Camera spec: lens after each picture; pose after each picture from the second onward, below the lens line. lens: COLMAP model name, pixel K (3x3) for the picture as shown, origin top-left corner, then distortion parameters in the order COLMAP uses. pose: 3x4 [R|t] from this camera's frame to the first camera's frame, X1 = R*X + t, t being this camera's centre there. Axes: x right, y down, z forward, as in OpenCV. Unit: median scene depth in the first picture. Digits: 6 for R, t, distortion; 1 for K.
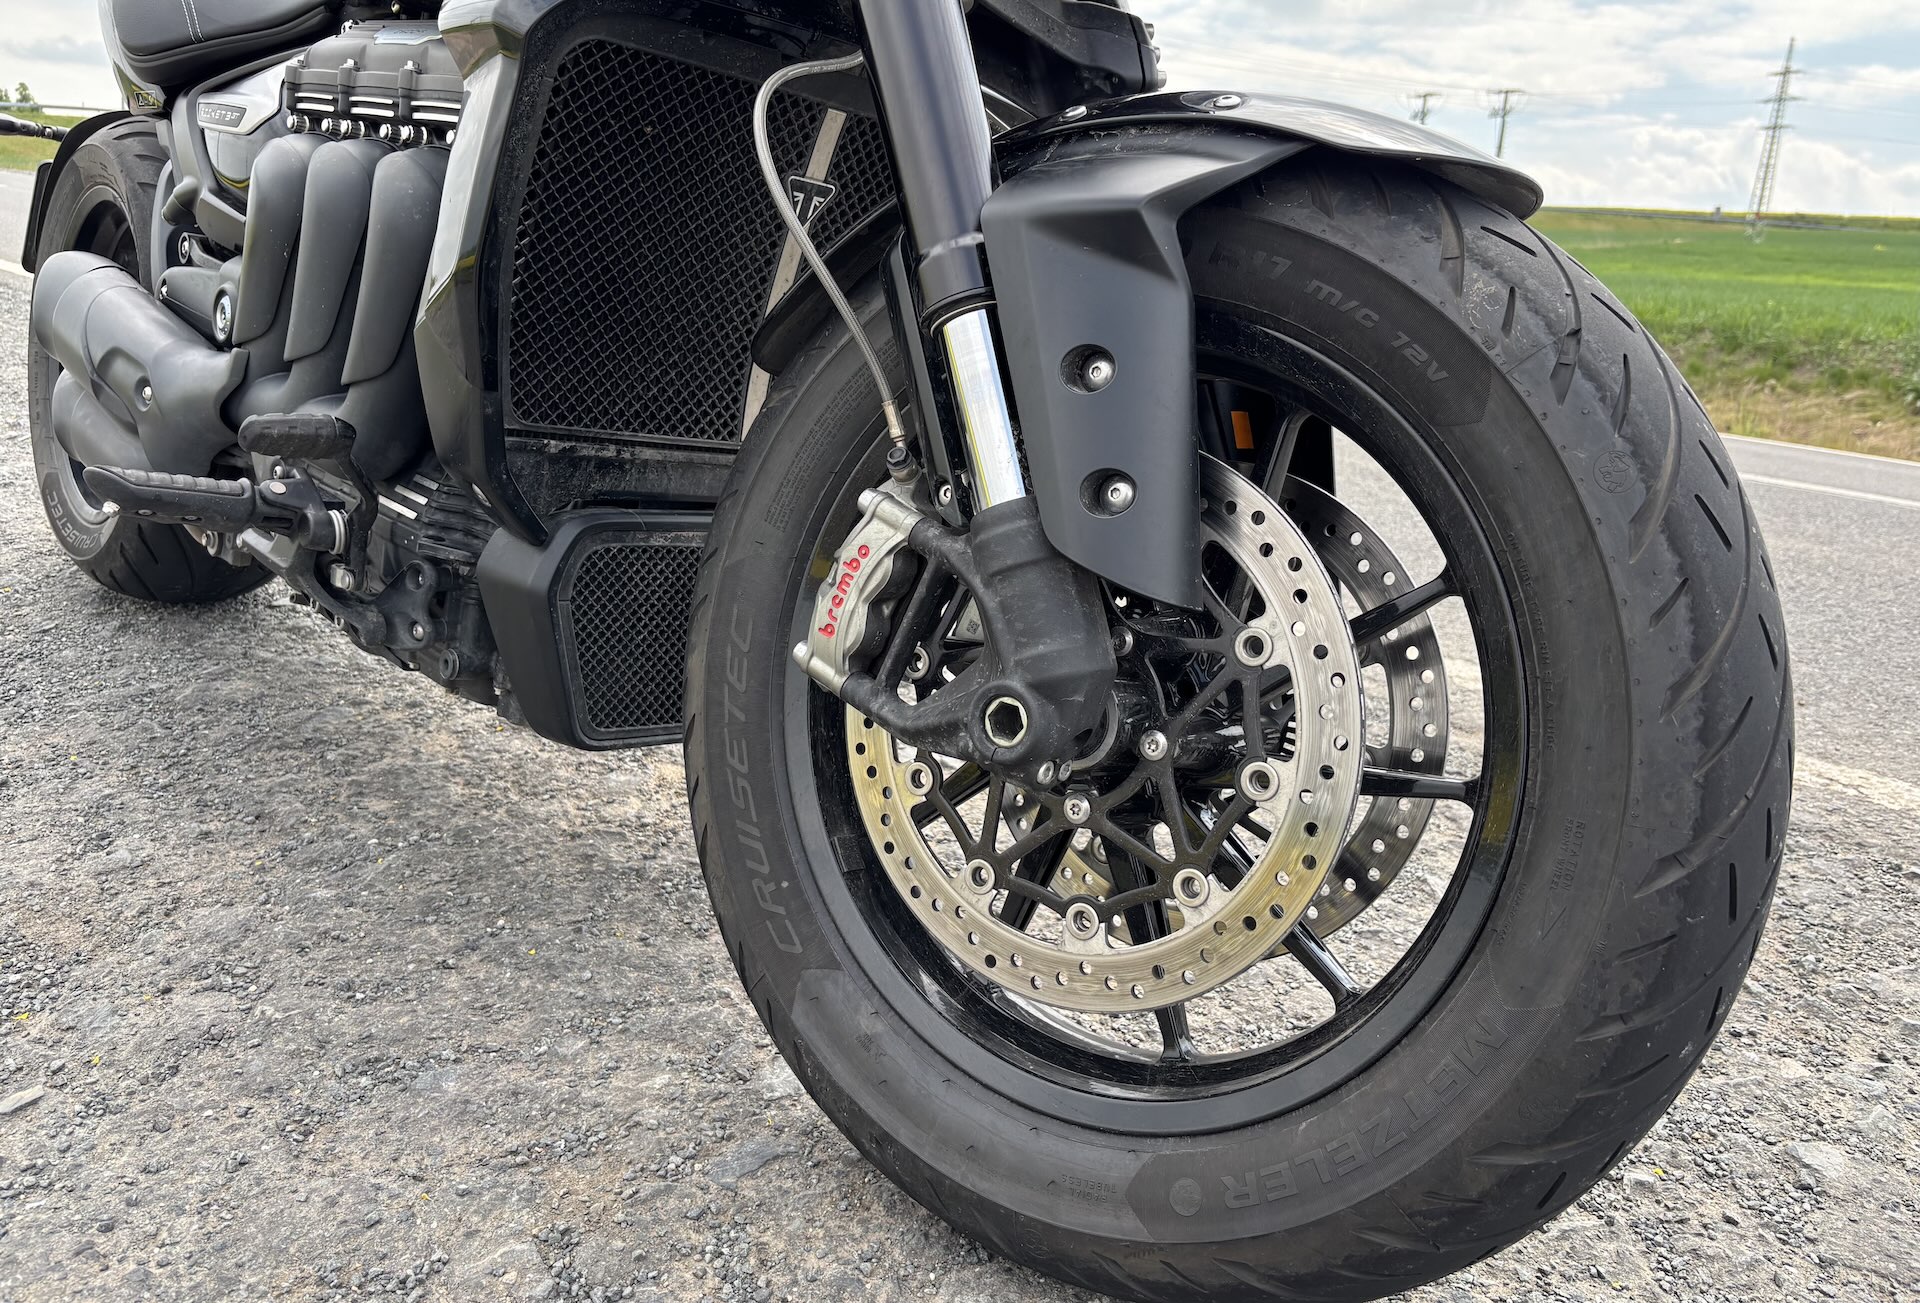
lens RADIAL K [[1410.7, 0, 960.0], [0, 1410.7, 651.5], [0, 0, 1]] dist [0.032511, -0.053131]
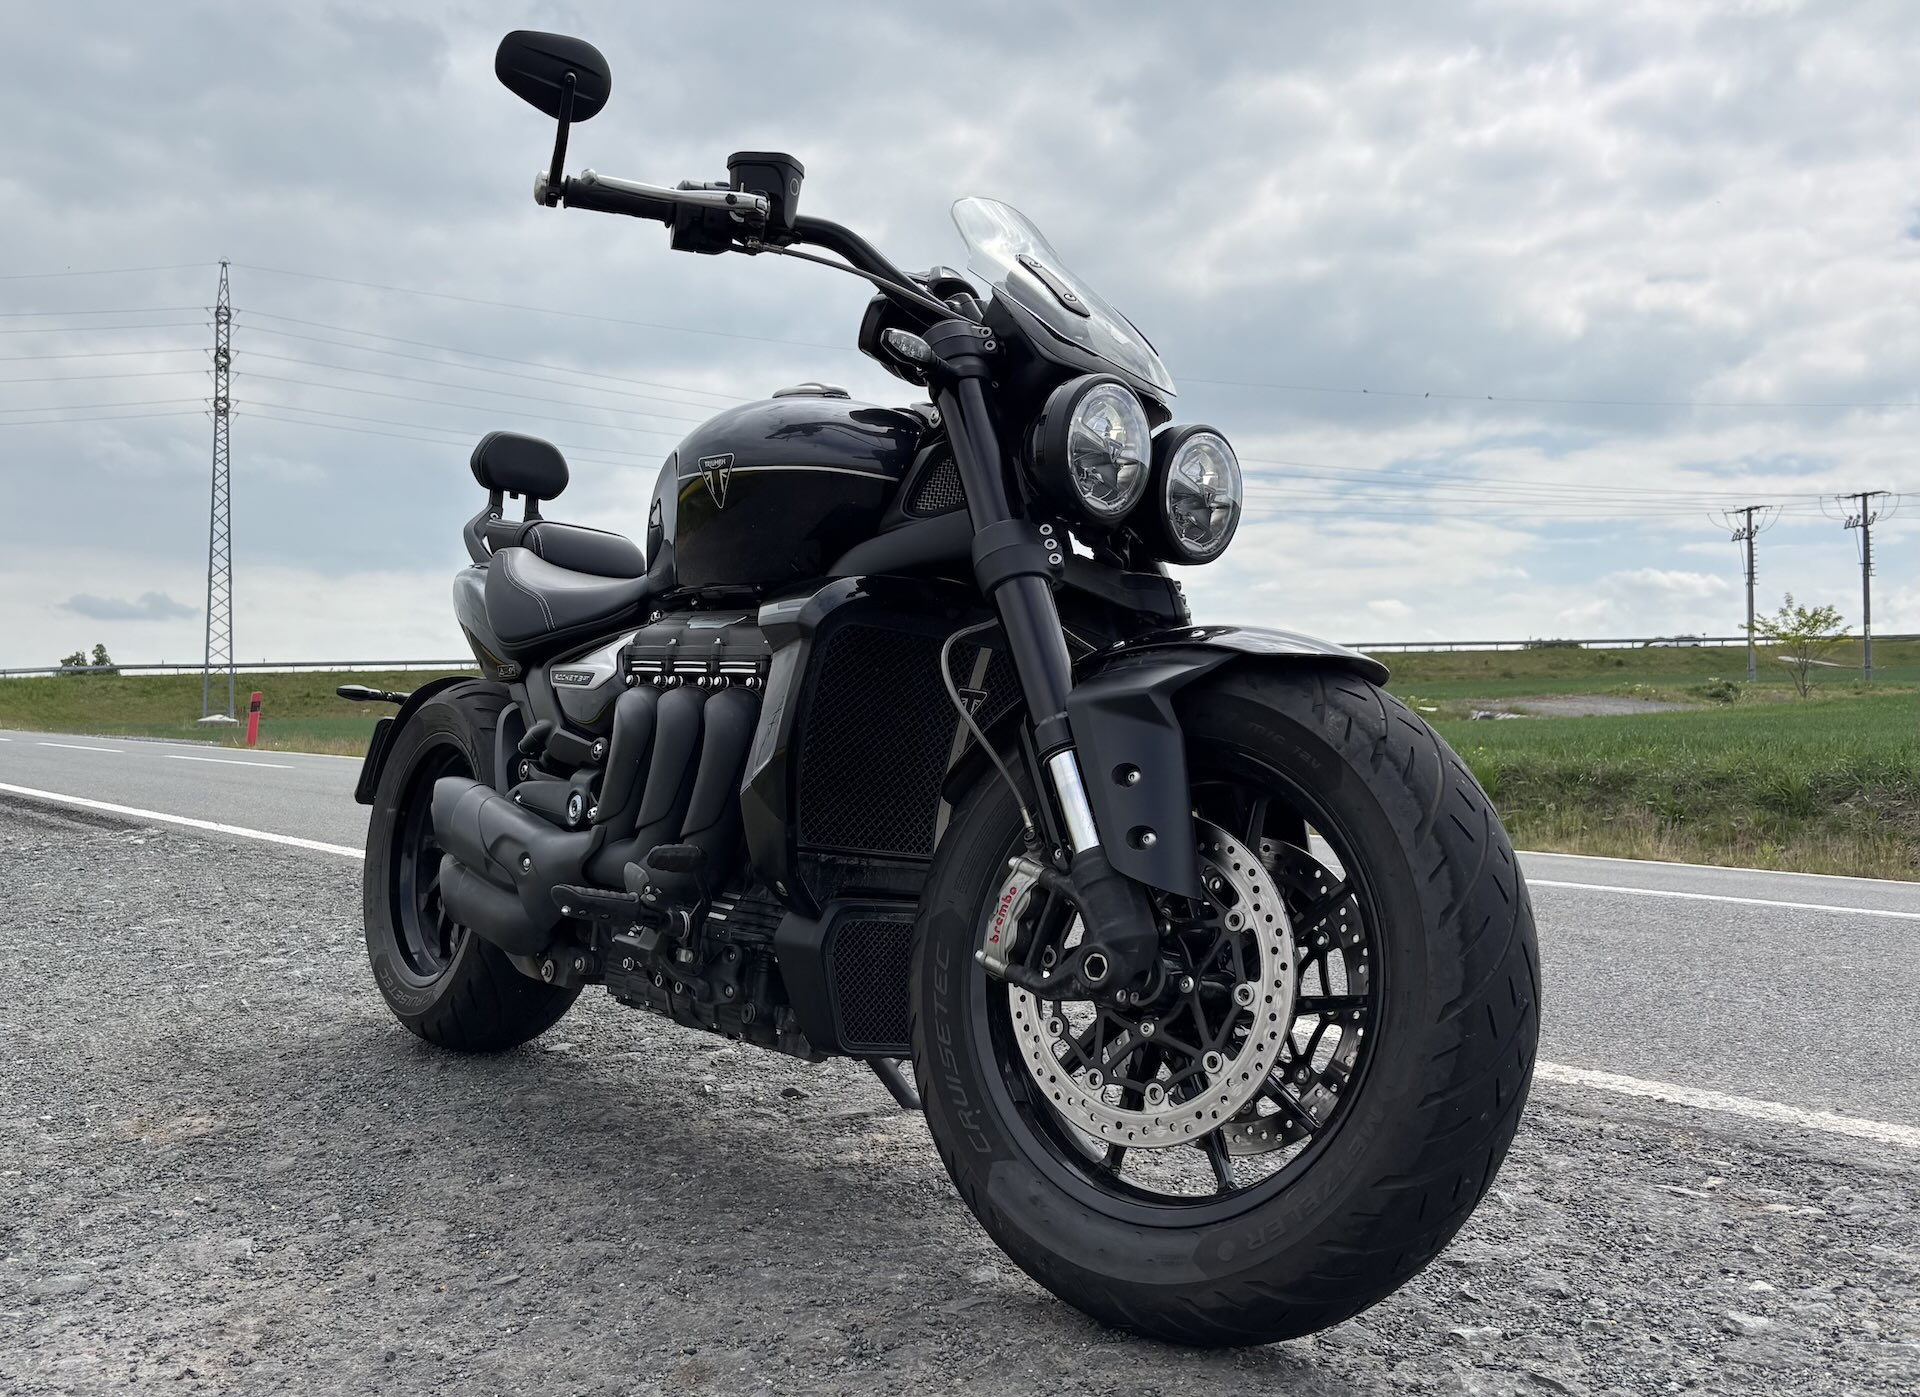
lens RADIAL K [[1505.7, 0, 960.0], [0, 1505.7, 698.5], [0, 0, 1]] dist [0.428005, -0.000009]
pose [[0.992044, -0.076421, -0.100041, 0.066144], [0.042526, 0.951386, -0.305052, 0.253453], [0.118490, 0.298371, 0.947067, -0.794407]]
